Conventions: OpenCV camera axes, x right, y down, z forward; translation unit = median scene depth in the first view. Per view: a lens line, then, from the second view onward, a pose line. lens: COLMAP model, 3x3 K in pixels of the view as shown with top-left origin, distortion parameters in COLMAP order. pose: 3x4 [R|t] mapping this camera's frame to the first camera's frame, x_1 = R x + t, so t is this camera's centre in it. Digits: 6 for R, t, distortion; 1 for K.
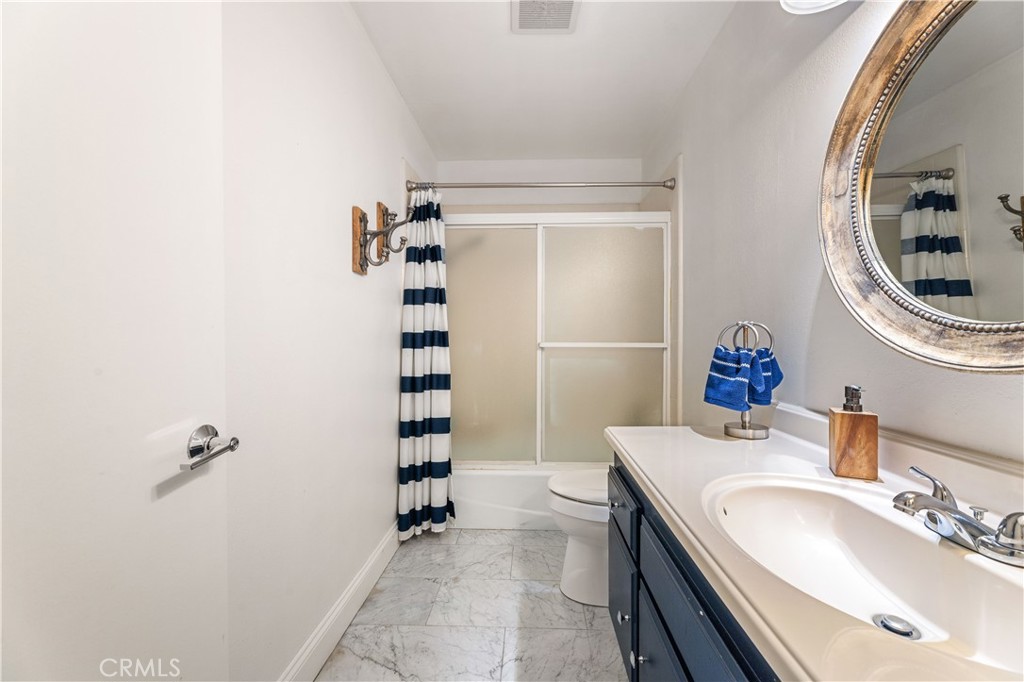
lens RADIAL K [[413.6, 0, 517.3], [0, 413.6, 340.2], [0, 0, 1]] dist [0.010681, -0.000818]
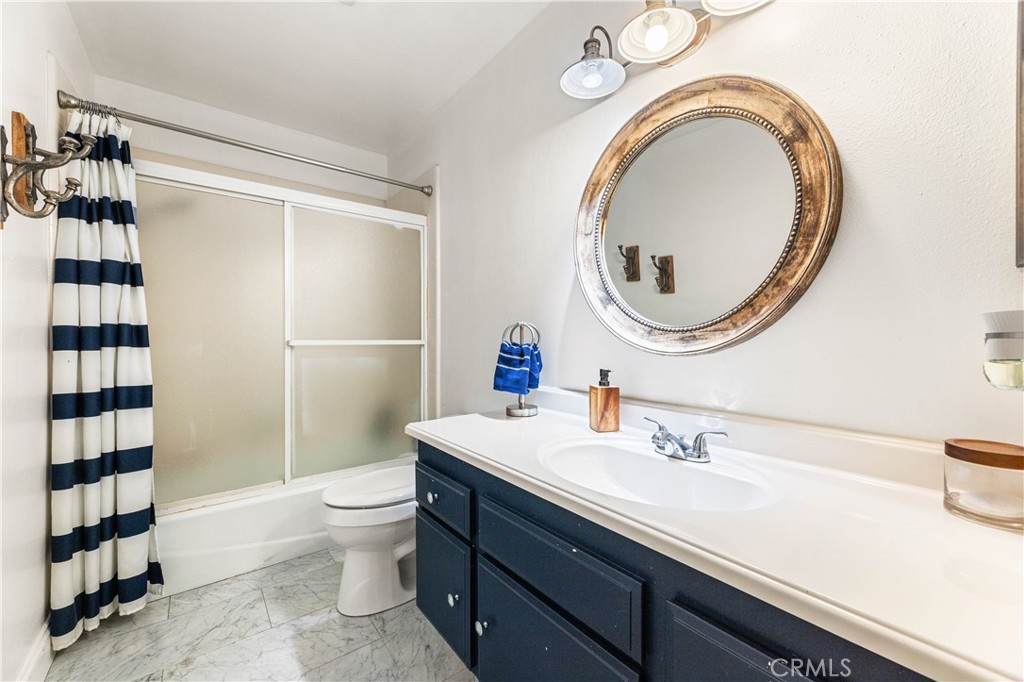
lens RADIAL K [[413.6, 0, 518.0], [0, 413.6, 337.2], [0, 0, 1]] dist [0.010681, -0.000818]
pose [[0.761895, -0.001523, 0.647698, -0.162846], [0.001729, 0.999998, 0.000318, 0.000158], [-0.647698, 0.000878, 0.761897, 0.046123]]
